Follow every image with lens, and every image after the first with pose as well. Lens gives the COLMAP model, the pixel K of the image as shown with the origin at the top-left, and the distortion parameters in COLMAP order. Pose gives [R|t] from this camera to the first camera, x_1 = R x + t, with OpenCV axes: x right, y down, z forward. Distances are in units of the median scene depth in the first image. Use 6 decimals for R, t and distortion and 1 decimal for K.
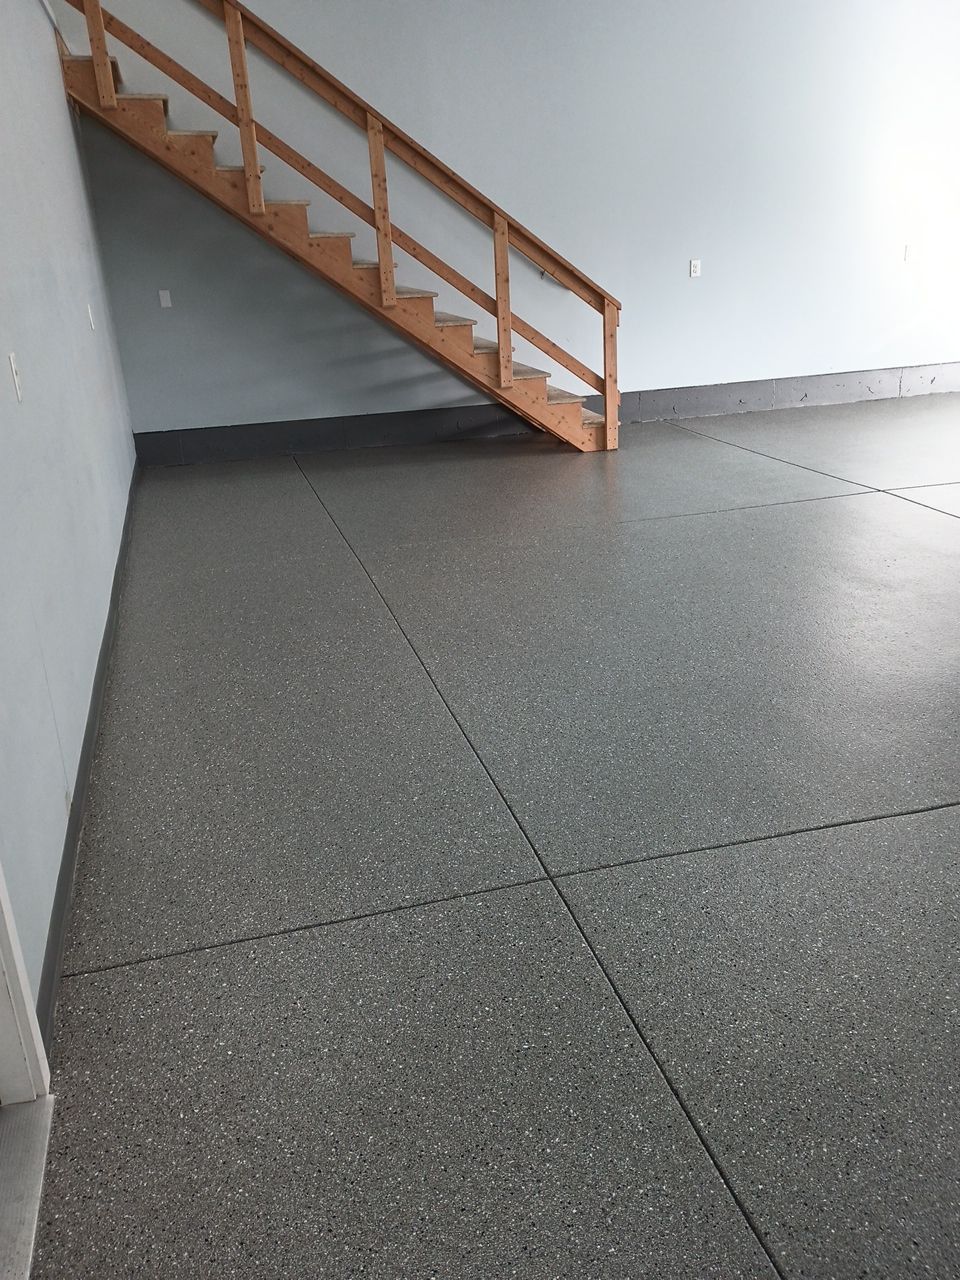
lens RADIAL K [[1044.0, 0, 480.0], [0, 1044.0, 640.0], [0, 0, 1]] dist [0.076070, -0.074468]
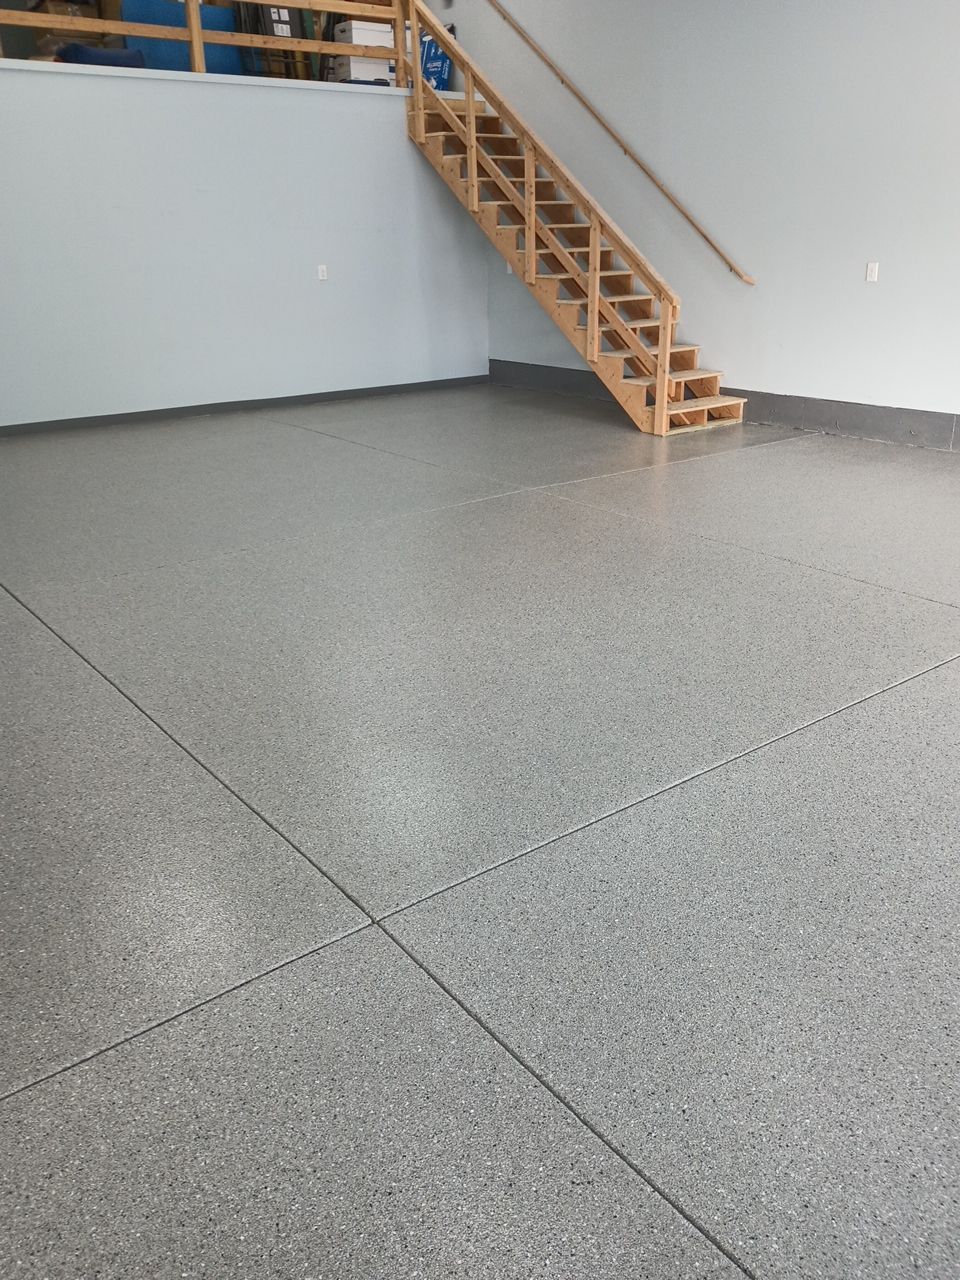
lens RADIAL K [[1044.0, 0, 480.0], [0, 1044.0, 640.0], [0, 0, 1]] dist [0.076070, -0.074468]
pose [[0.368720, 0.368607, -0.853331, 2.014339], [-0.334456, 0.909141, 0.248197, -0.377371], [0.867286, 0.193886, 0.458501, 0.752630]]
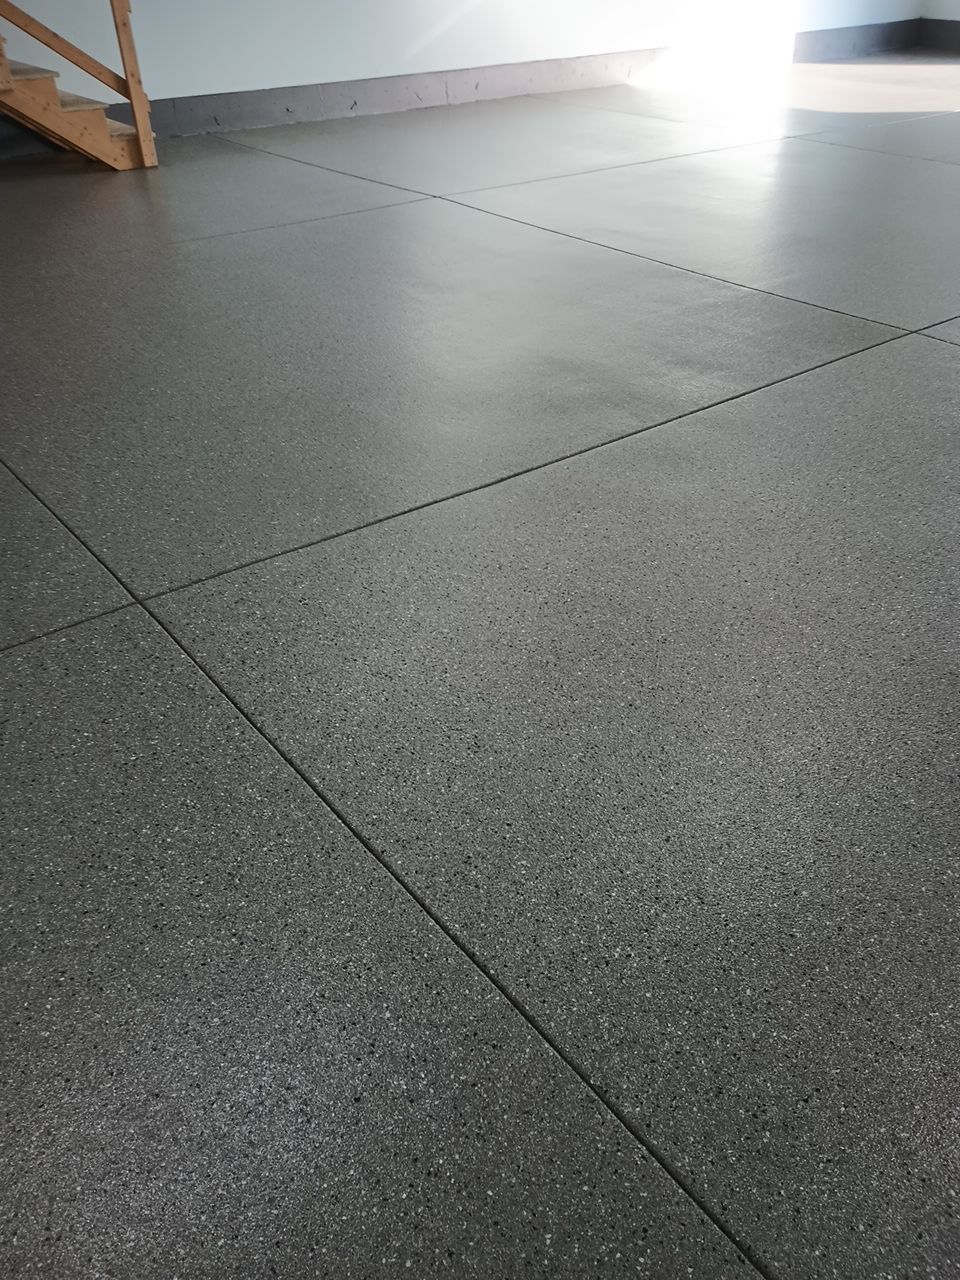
lens RADIAL K [[1044.0, 0, 480.0], [0, 1044.0, 640.0], [0, 0, 1]] dist [0.076070, -0.074468]
pose [[0.926018, -0.196646, 0.322214, 0.029246], [0.123021, 0.964204, 0.234896, 0.055183], [-0.356871, -0.177878, 0.917062, 0.006925]]
